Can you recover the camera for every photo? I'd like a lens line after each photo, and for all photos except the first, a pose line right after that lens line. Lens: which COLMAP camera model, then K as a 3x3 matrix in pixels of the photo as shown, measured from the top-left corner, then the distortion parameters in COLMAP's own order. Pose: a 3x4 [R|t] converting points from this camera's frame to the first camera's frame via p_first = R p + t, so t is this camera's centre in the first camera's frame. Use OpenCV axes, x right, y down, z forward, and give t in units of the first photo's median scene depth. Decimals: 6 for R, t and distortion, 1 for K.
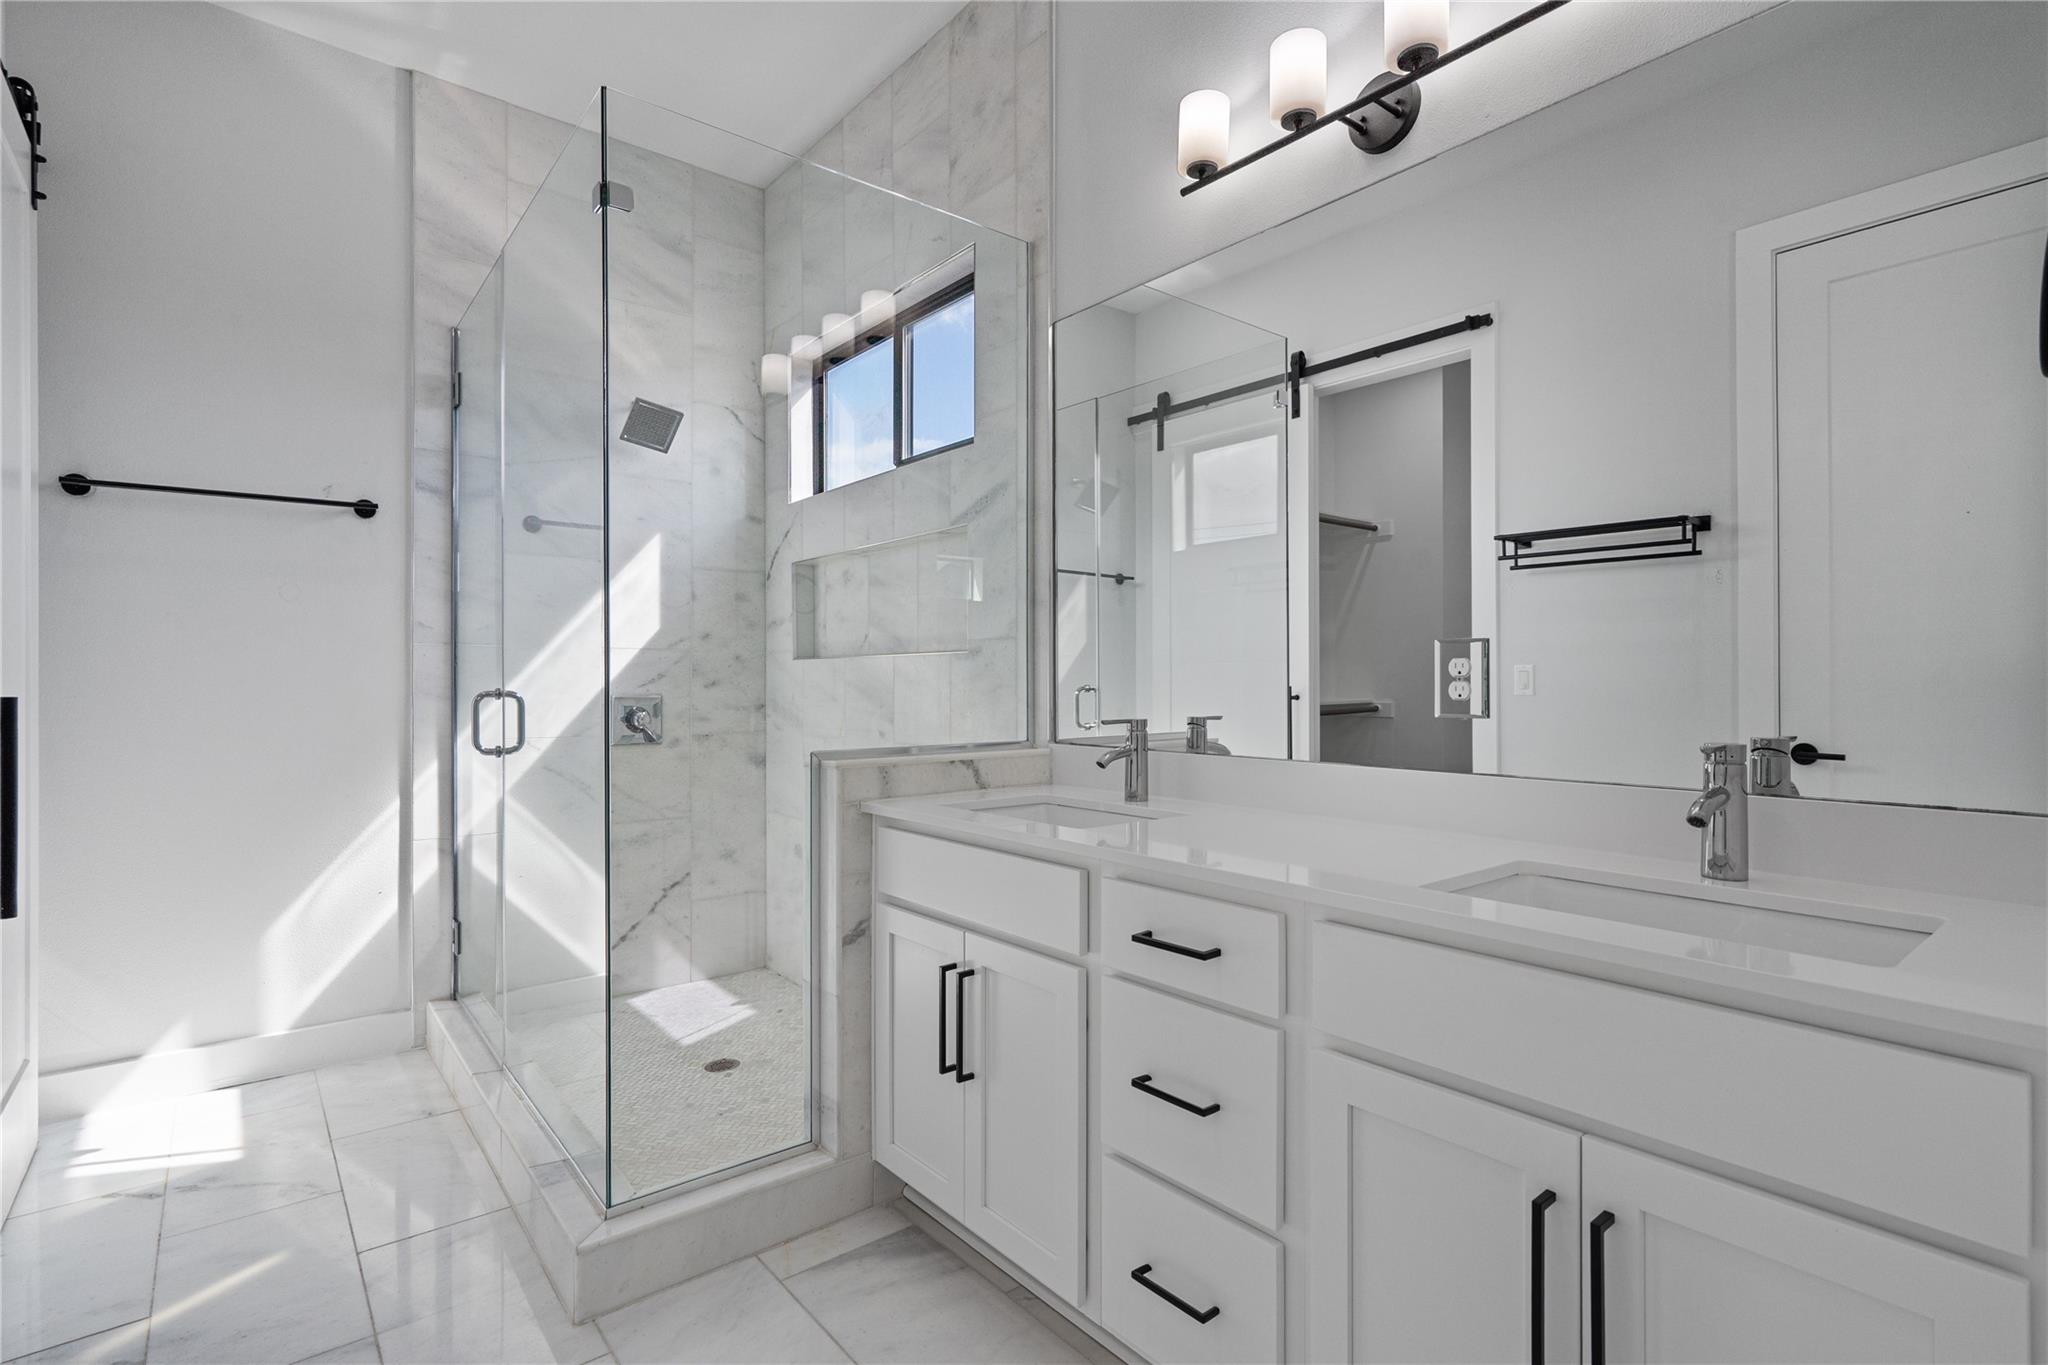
lens RADIAL K [[1016.7, 0, 1029.7], [0, 1016.7, 673.4], [0, 0, 1]] dist [-0.001836, 0.000371]
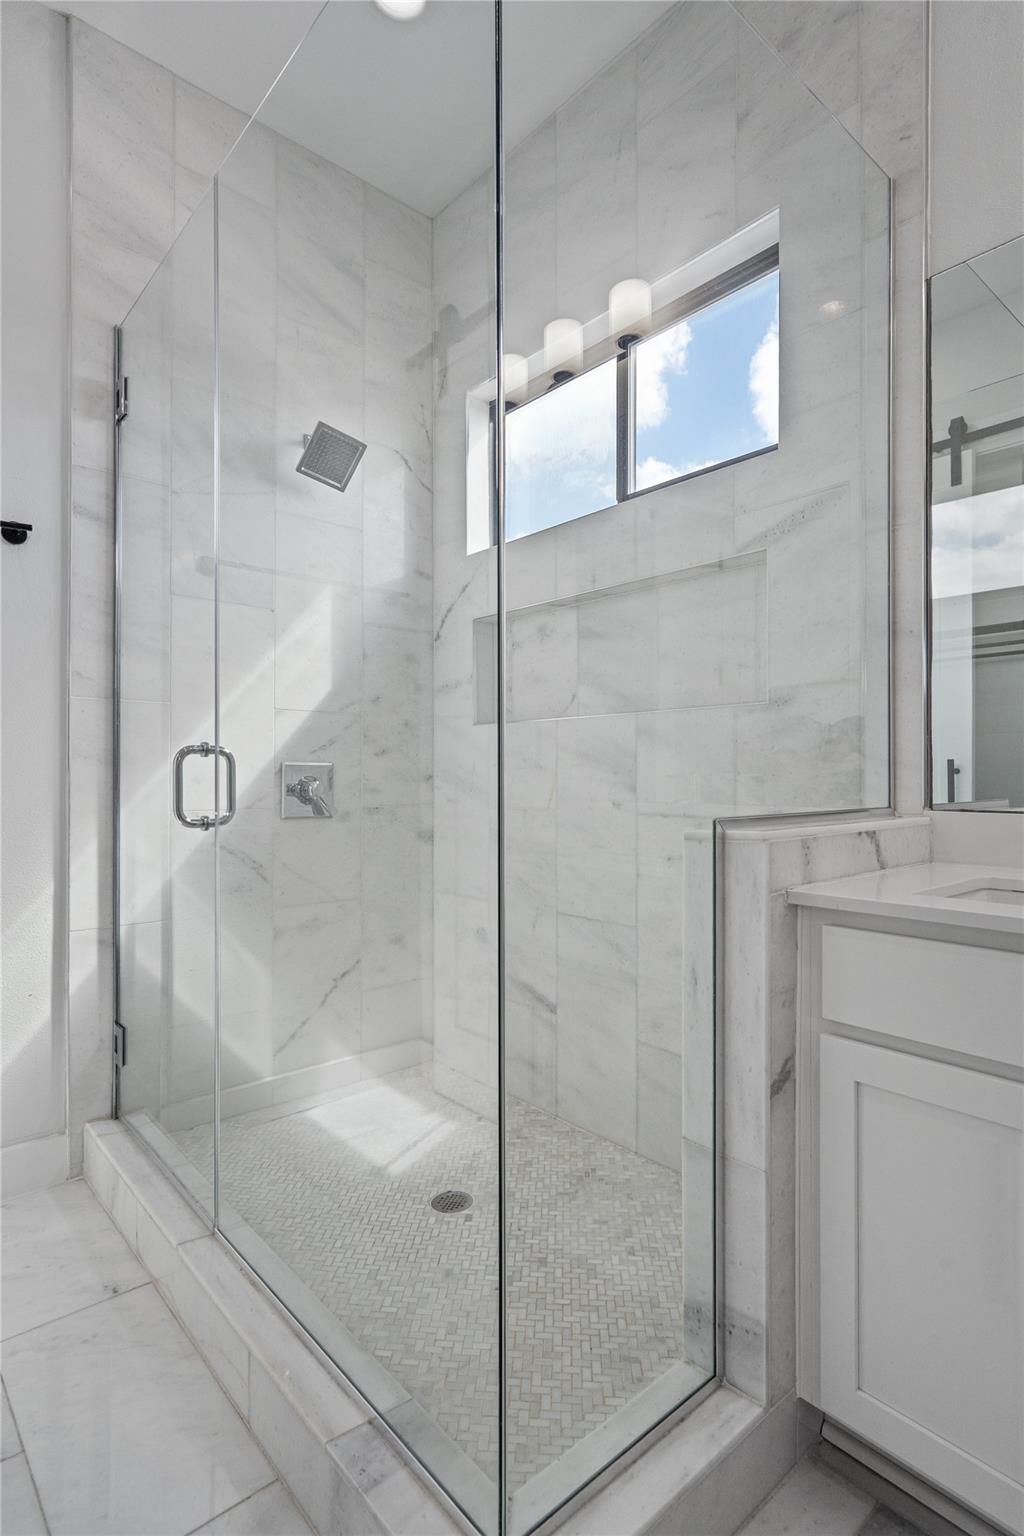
lens RADIAL K [[785.4, 0, 473.1], [0, 785.4, 767.9], [0, 0, 1]] dist [0.000795, 0.001423]
pose [[0.999462, 0.000417, 0.032789, -0.291562], [-0.000224, 0.999983, -0.005880, 0.032954], [-0.032791, 0.005869, 0.999445, 0.336323]]
